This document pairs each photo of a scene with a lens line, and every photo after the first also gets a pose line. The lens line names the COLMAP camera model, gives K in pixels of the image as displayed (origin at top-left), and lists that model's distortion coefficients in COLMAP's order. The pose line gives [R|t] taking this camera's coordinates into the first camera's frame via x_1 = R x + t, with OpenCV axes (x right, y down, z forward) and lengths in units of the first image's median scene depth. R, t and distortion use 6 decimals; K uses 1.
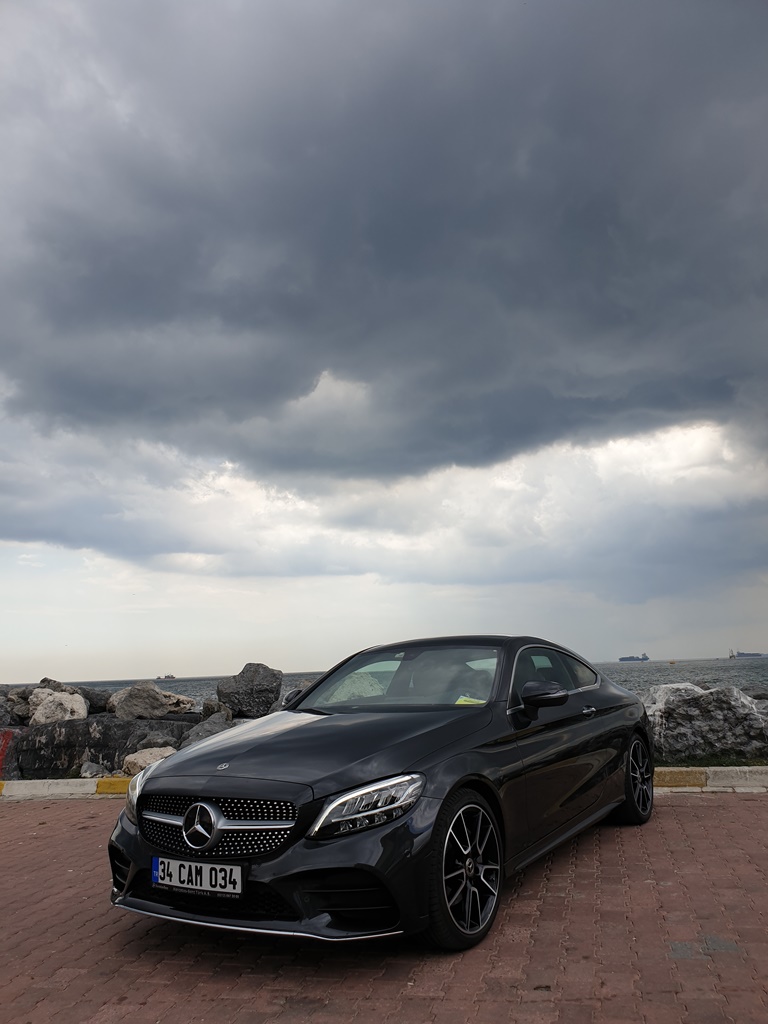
lens RADIAL K [[786.0, 0, 381.7], [0, 786.0, 528.7], [0, 0, 1]] dist [-0.016275, 0.046345]
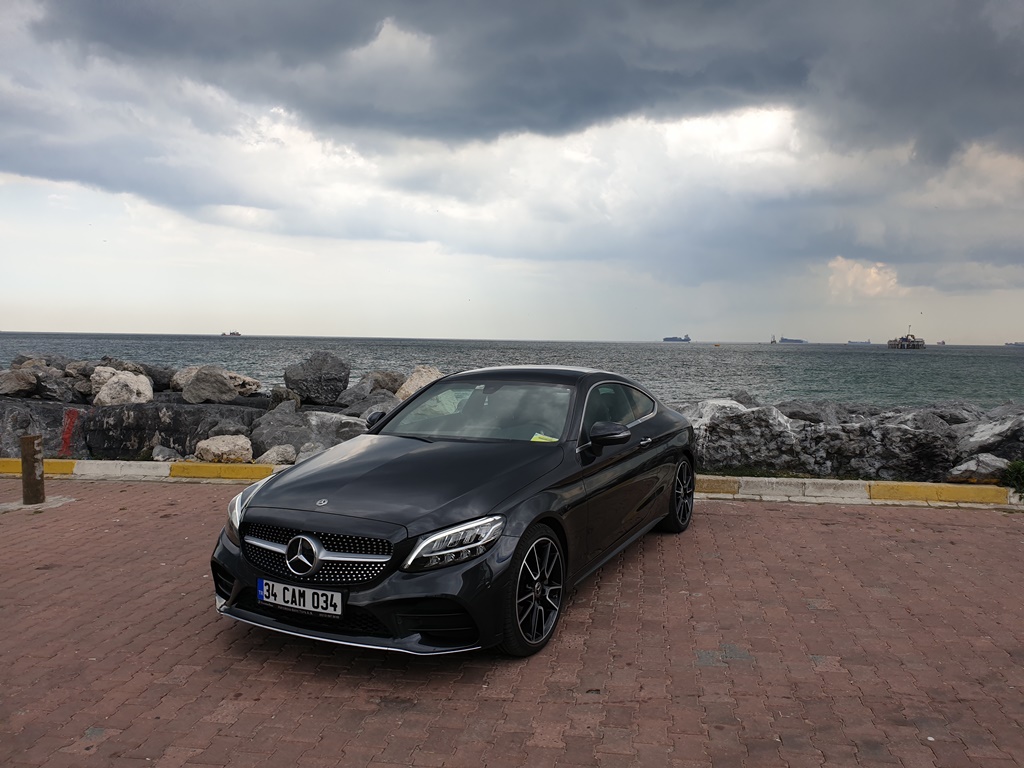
lens RADIAL K [[786.0, 0, 520.5], [0, 786.0, 385.9], [0, 0, 1]] dist [-0.016275, 0.046345]
pose [[0.993260, 0.043157, 0.107570, -0.024830], [-0.067282, 0.970402, 0.231935, -0.063295], [-0.094376, -0.237609, 0.966765, -0.024396]]
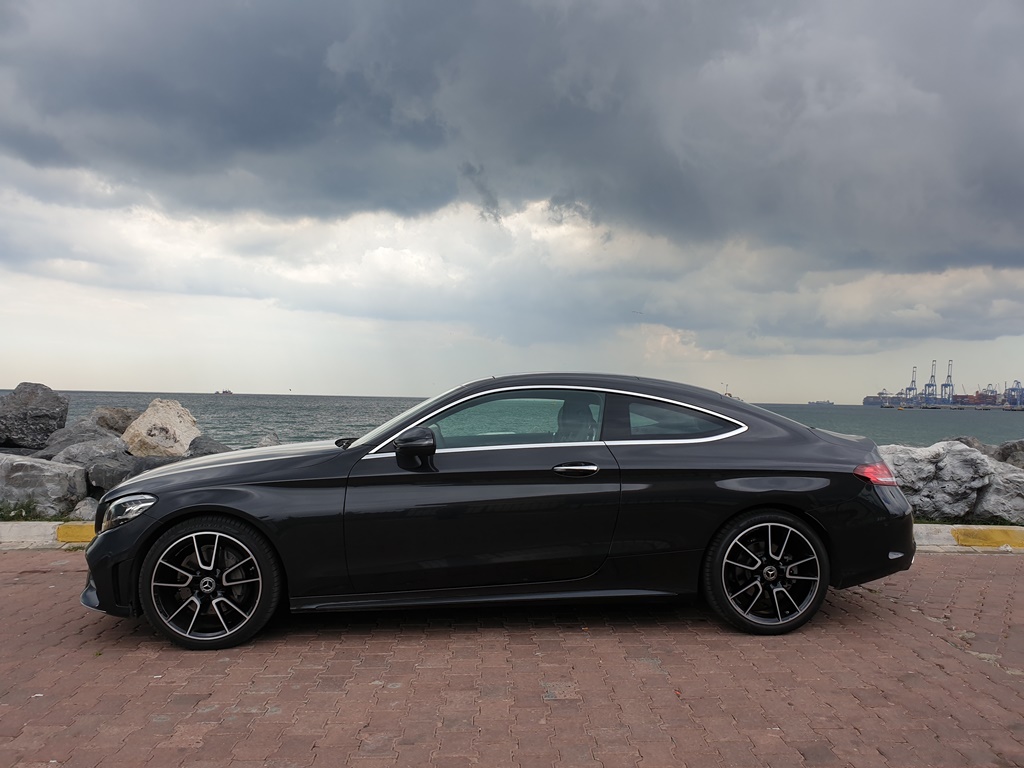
lens RADIAL K [[786.0, 0, 514.8], [0, 786.0, 381.3], [0, 0, 1]] dist [-0.016275, 0.046345]
pose [[0.954434, 0.062978, 0.291702, 0.129970], [-0.106212, 0.985160, 0.134828, 0.010698], [-0.278882, -0.159667, 0.946959, 0.142880]]
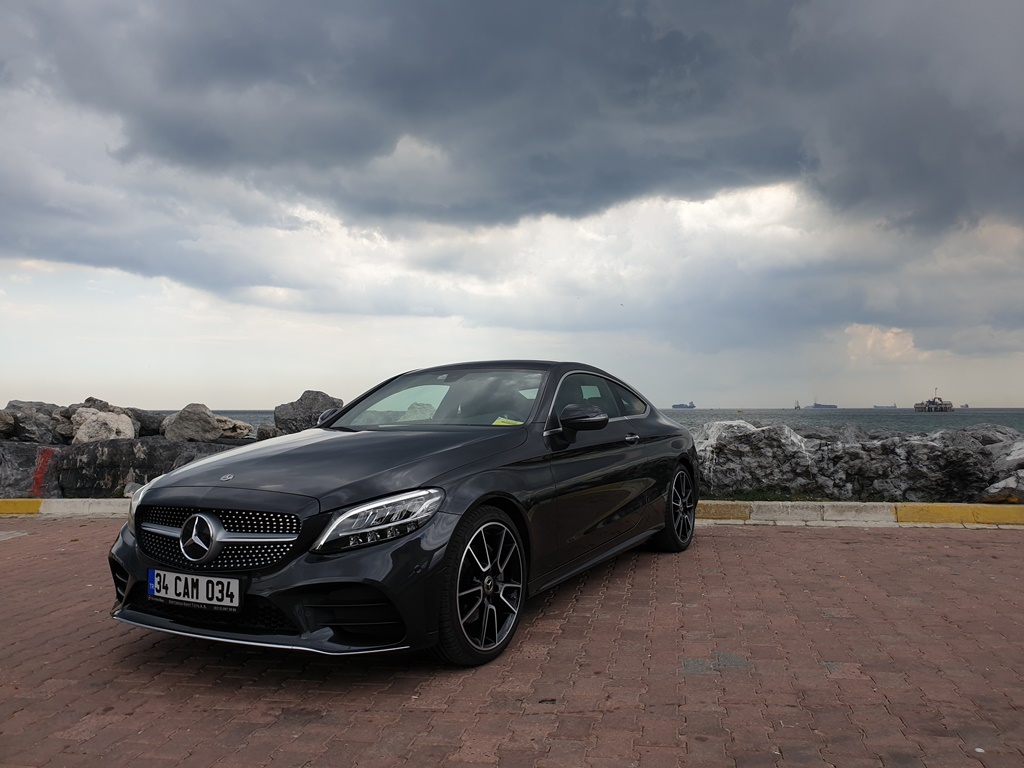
lens RADIAL K [[786.0, 0, 518.8], [0, 786.0, 386.6], [0, 0, 1]] dist [-0.016275, 0.046345]
pose [[0.996641, 0.035522, 0.073784, 0.033708], [-0.046025, 0.988225, 0.145924, 0.022567], [-0.067732, -0.148829, 0.986541, 0.038947]]
